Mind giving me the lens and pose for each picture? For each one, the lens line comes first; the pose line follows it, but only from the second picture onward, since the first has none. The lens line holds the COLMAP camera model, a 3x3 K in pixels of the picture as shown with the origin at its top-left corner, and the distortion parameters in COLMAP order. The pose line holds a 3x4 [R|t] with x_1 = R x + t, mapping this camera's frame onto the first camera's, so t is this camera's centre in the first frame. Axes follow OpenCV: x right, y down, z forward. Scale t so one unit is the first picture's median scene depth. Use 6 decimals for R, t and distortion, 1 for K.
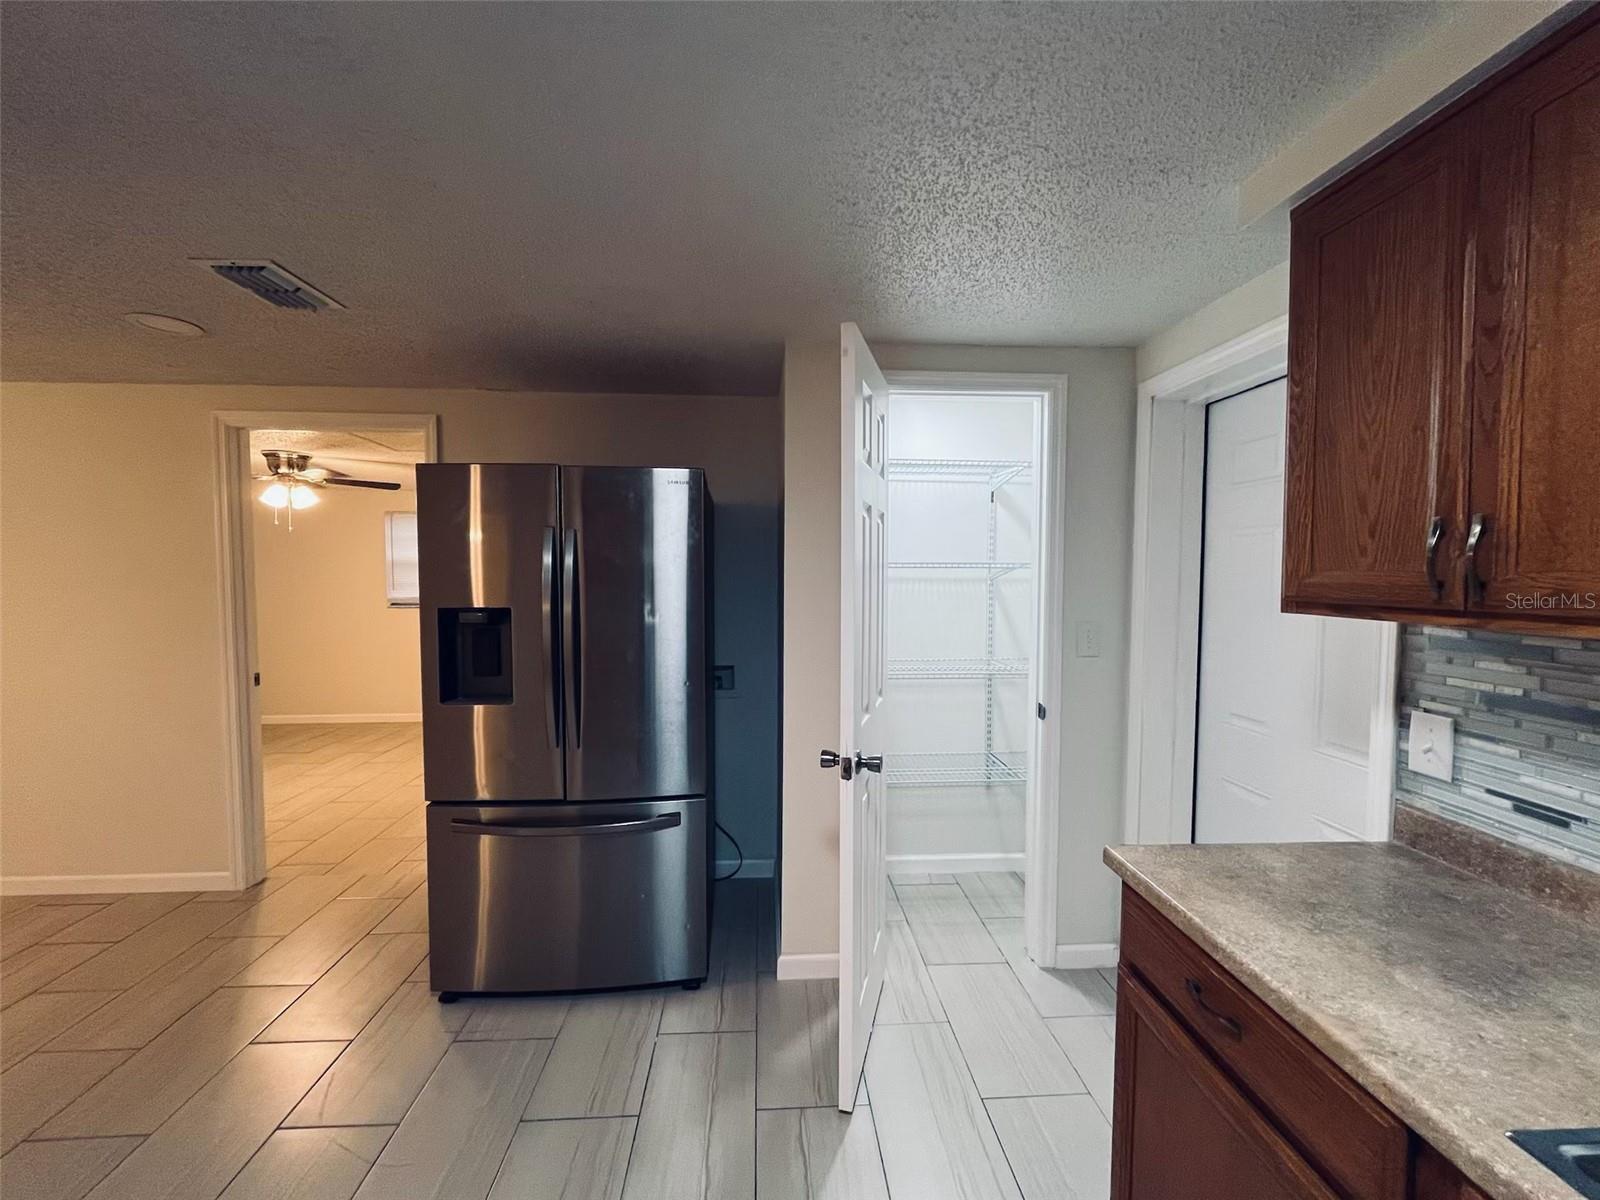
lens RADIAL K [[651.6, 0, 772.3], [0, 651.6, 593.5], [0, 0, 1]] dist [-0.002610, 0.000174]
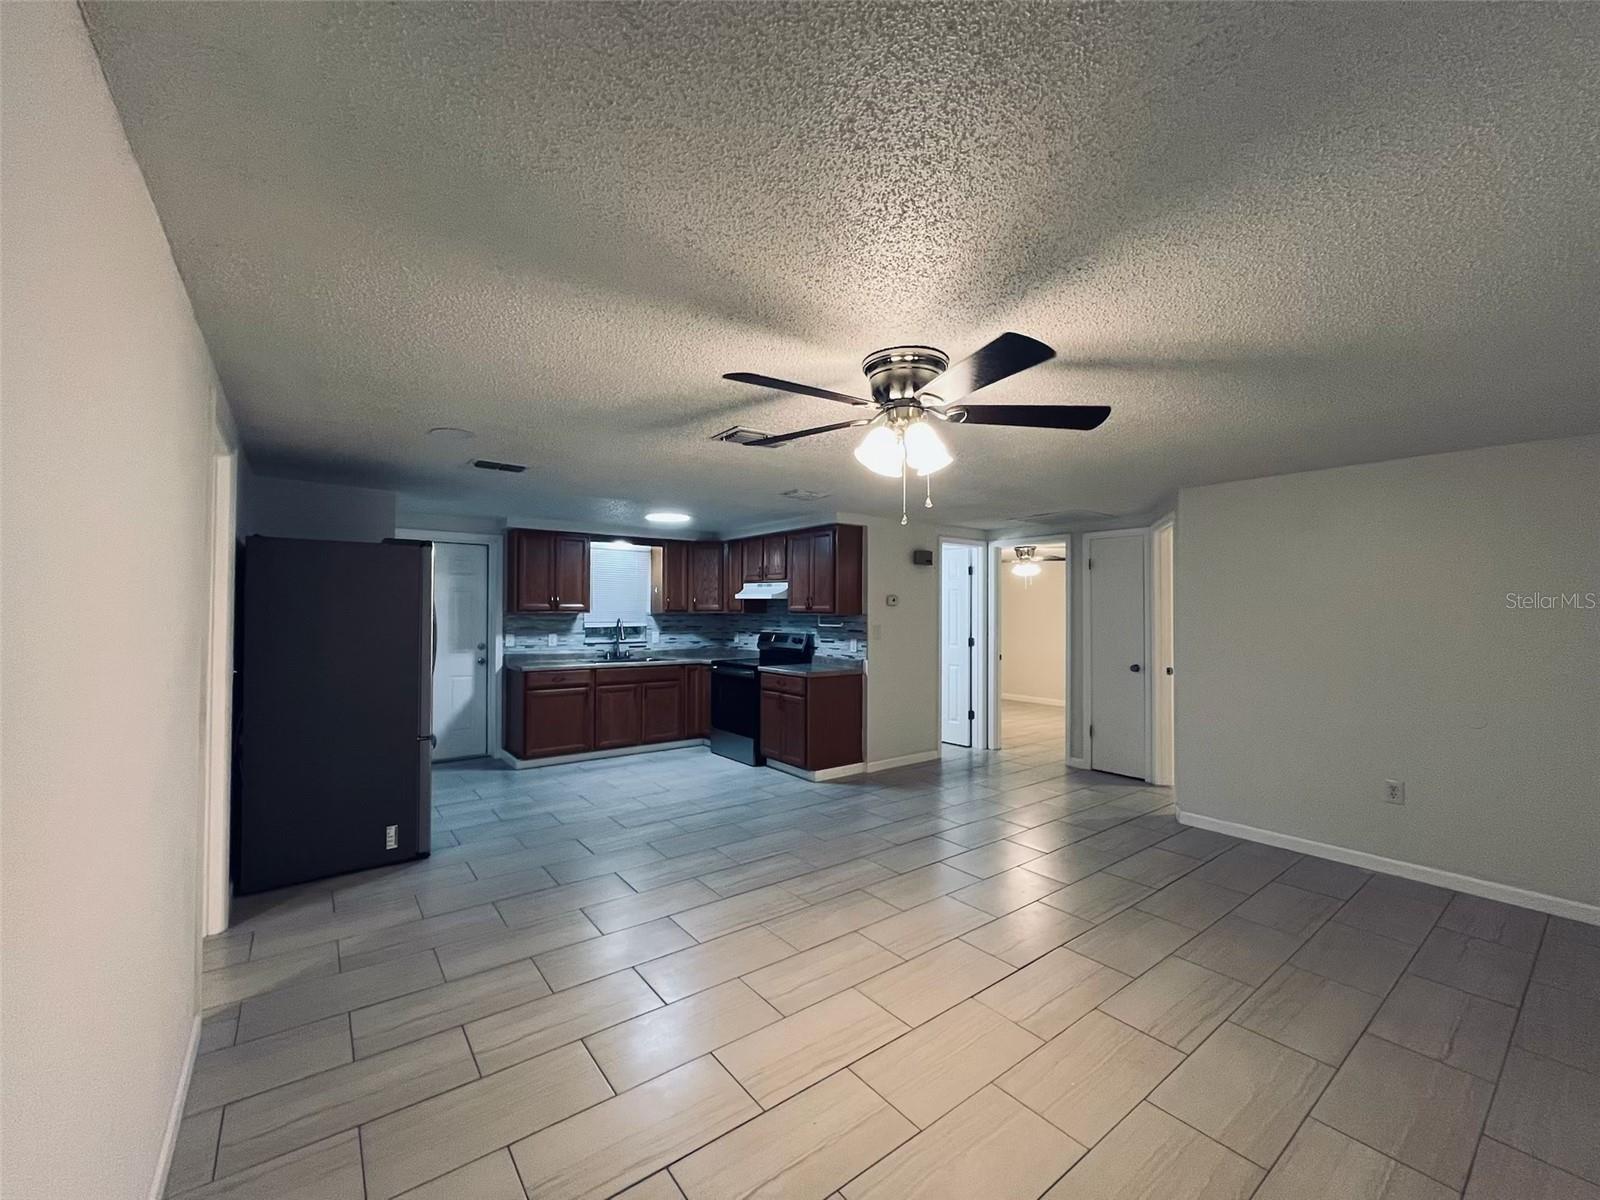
lens RADIAL K [[651.6, 0, 803.6], [0, 651.6, 601.1], [0, 0, 1]] dist [-0.002610, 0.000174]
pose [[-0.566802, 0.012705, 0.823756, -4.817083], [0.040122, 0.999120, 0.012197, -0.032677], [-0.822877, 0.039964, -0.566813, 2.210757]]
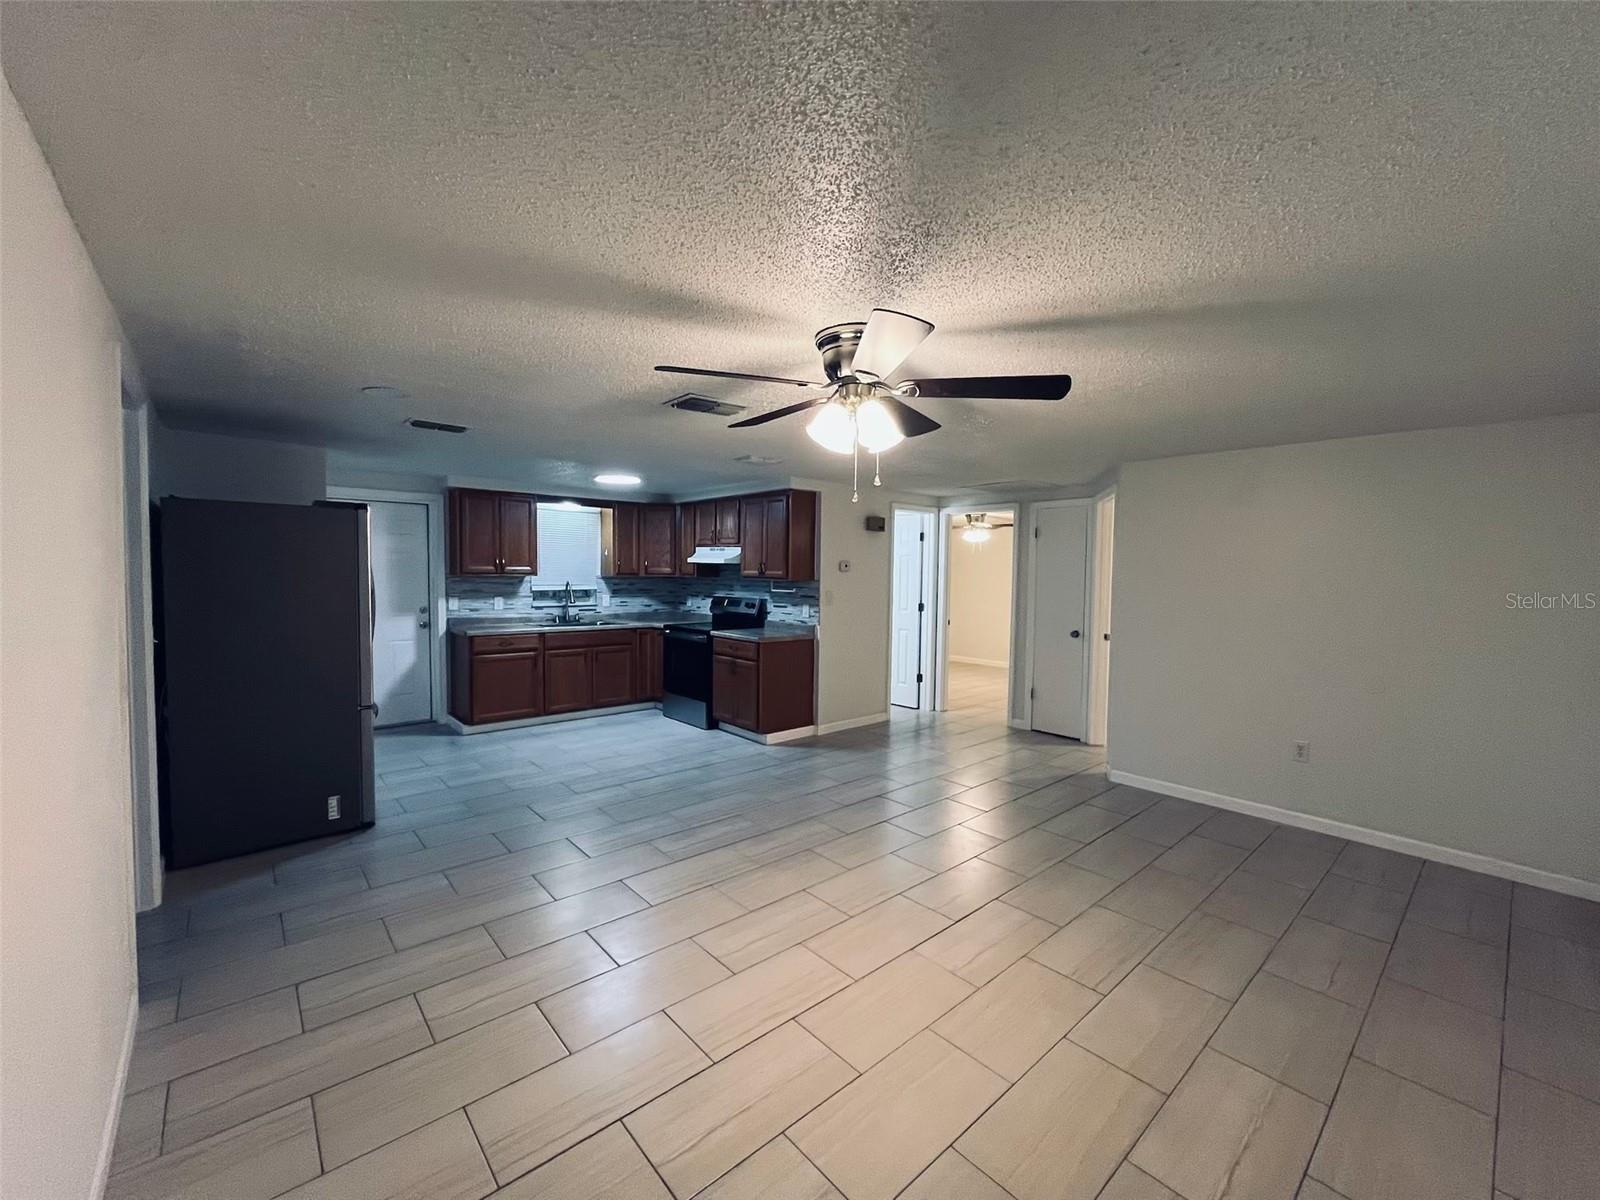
lens RADIAL K [[651.6, 0, 803.5], [0, 651.6, 601.0], [0, 0, 1]] dist [-0.002610, 0.000174]
pose [[-0.623224, -0.041892, 0.780921, -4.840563], [0.029150, 0.996626, 0.076727, -0.081693], [-0.781500, 0.070582, -0.619900, 2.214490]]
